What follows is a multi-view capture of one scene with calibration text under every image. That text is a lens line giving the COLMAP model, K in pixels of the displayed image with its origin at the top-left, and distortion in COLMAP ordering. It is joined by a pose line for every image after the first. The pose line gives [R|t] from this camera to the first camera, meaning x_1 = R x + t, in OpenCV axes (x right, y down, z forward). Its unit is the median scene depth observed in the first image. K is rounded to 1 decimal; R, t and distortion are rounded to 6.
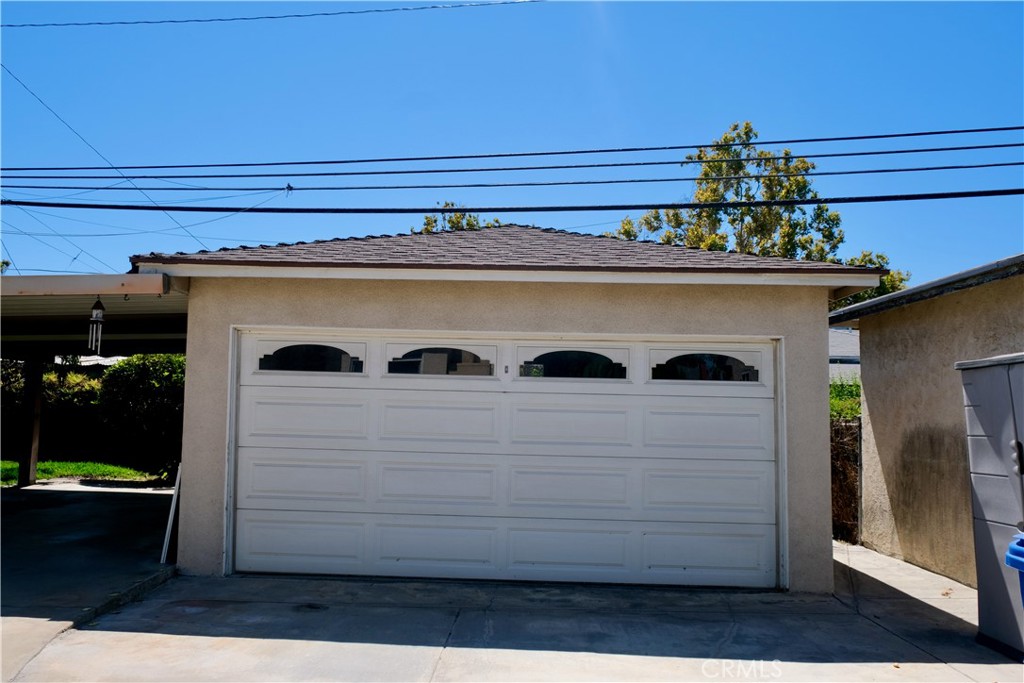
lens RADIAL K [[803.0, 0, 512.0], [0, 803.0, 341.5], [0, 0, 1]] dist [-0.047754, 0.053850]
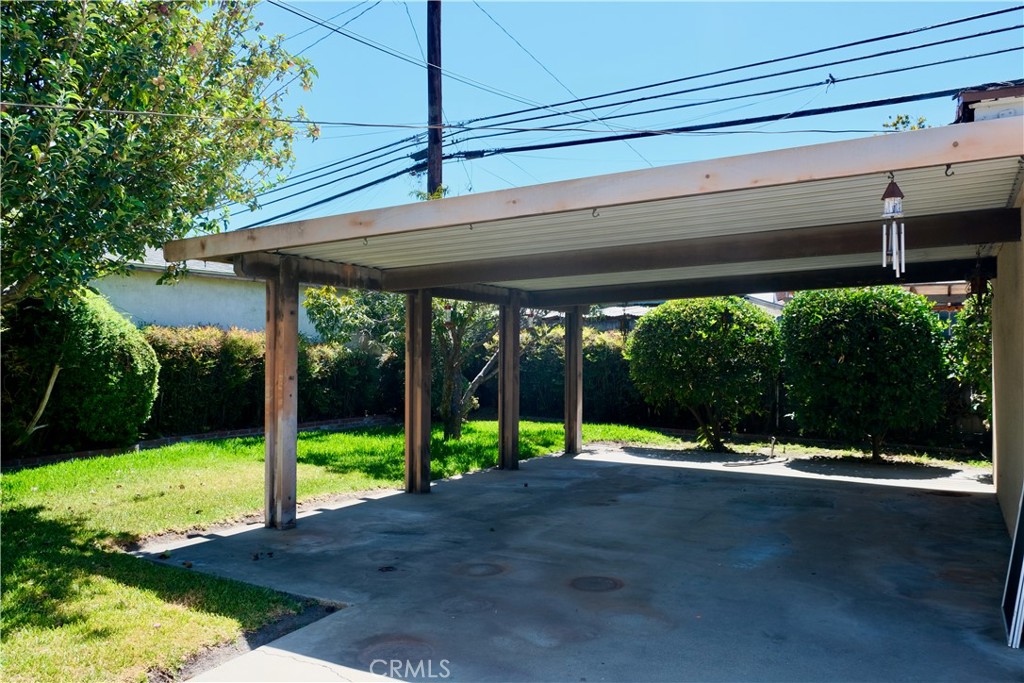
lens RADIAL K [[794.2, 0, 509.5], [0, 794.2, 342.4], [0, 0, 1]] dist [-0.039872, 0.028831]
pose [[0.887613, -0.025353, -0.459892, -0.494563], [0.054499, 0.997251, 0.050207, 0.018737], [0.457355, -0.069628, 0.886554, 0.365288]]
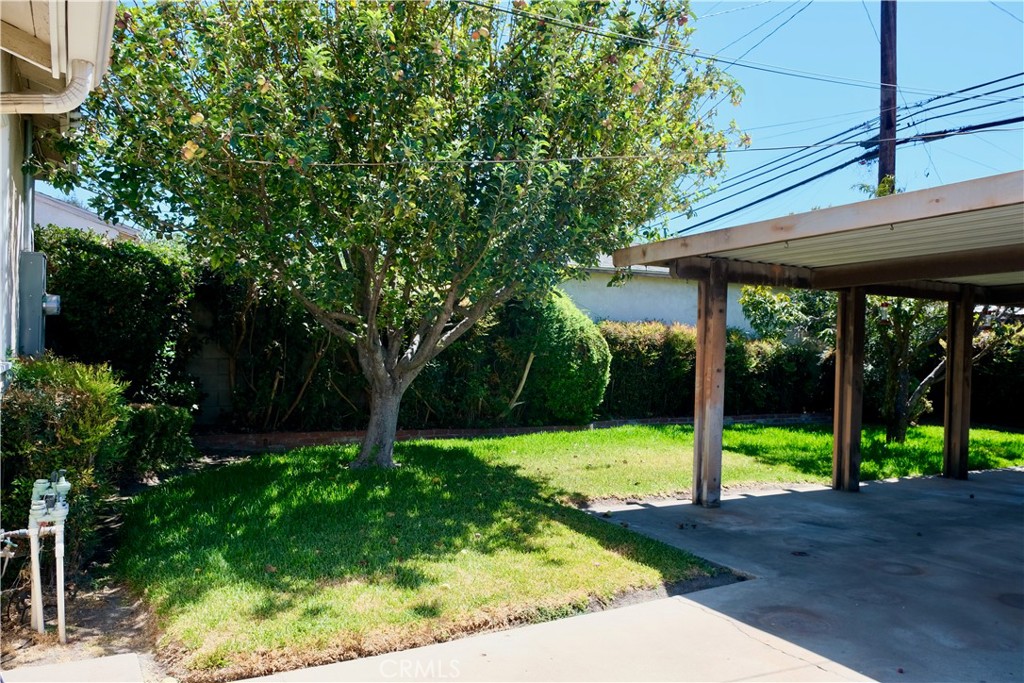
lens RADIAL K [[794.2, 0, 509.5], [0, 794.2, 342.4], [0, 0, 1]] dist [-0.039872, 0.028831]
pose [[0.514921, -0.006792, -0.857211, -0.416234], [0.056167, 0.998087, 0.025831, 0.015604], [0.855396, -0.061447, 0.514318, 0.317482]]
